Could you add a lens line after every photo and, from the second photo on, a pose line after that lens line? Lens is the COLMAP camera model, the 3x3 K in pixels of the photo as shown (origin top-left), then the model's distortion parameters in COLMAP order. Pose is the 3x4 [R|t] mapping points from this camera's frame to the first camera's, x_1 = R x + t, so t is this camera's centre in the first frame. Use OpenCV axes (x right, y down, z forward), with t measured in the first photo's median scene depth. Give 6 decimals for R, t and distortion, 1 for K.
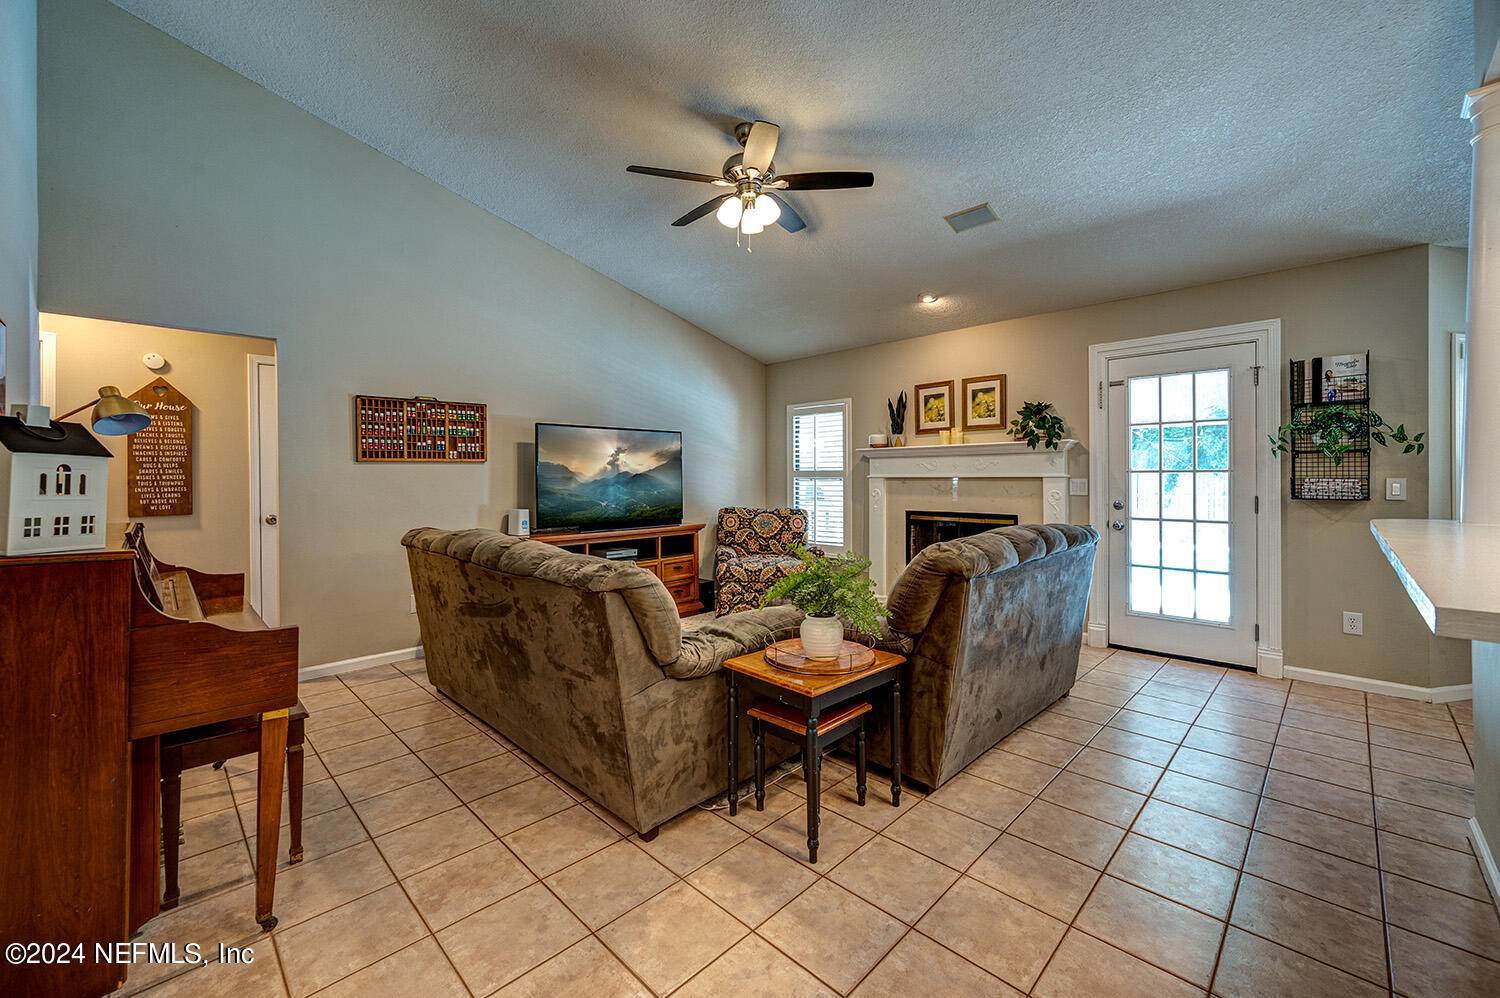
lens RADIAL K [[603.2, 0, 755.6], [0, 603.2, 480.2], [0, 0, 1]] dist [-0.001255, -0.000358]
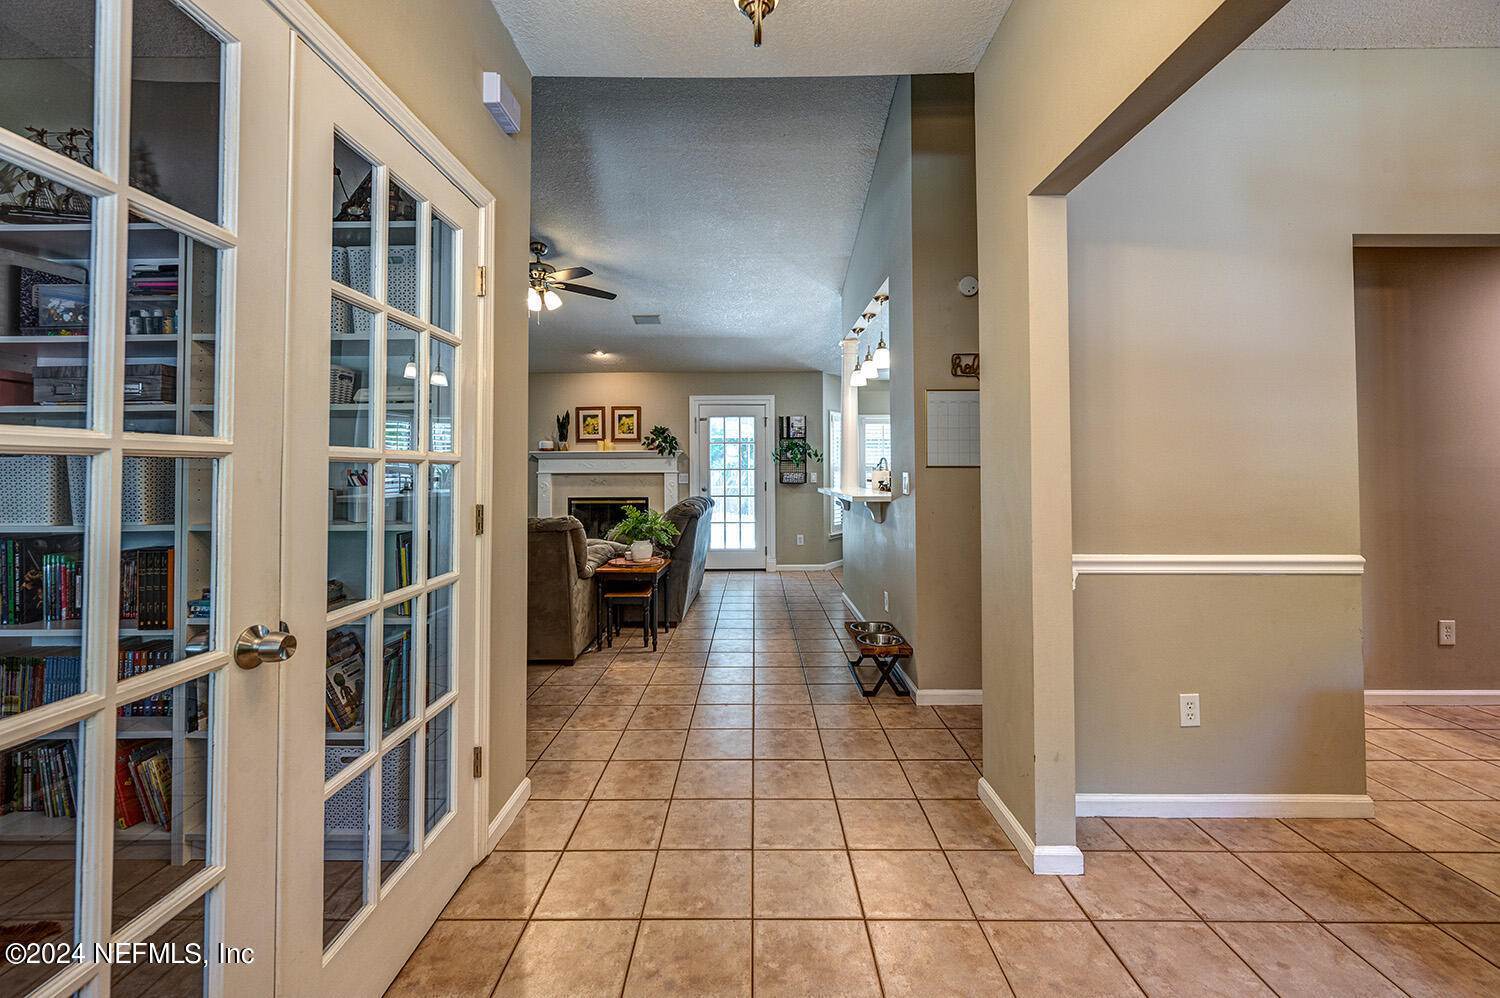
lens RADIAL K [[635.1, 0, 747.3], [0, 635.1, 453.8], [0, 0, 1]] dist [0.000026, -0.000099]
pose [[0.715907, 0.021905, 0.697852, -0.576899], [0.005382, 0.999305, -0.036889, 0.008423], [-0.698175, 0.030165, 0.715292, -0.392486]]
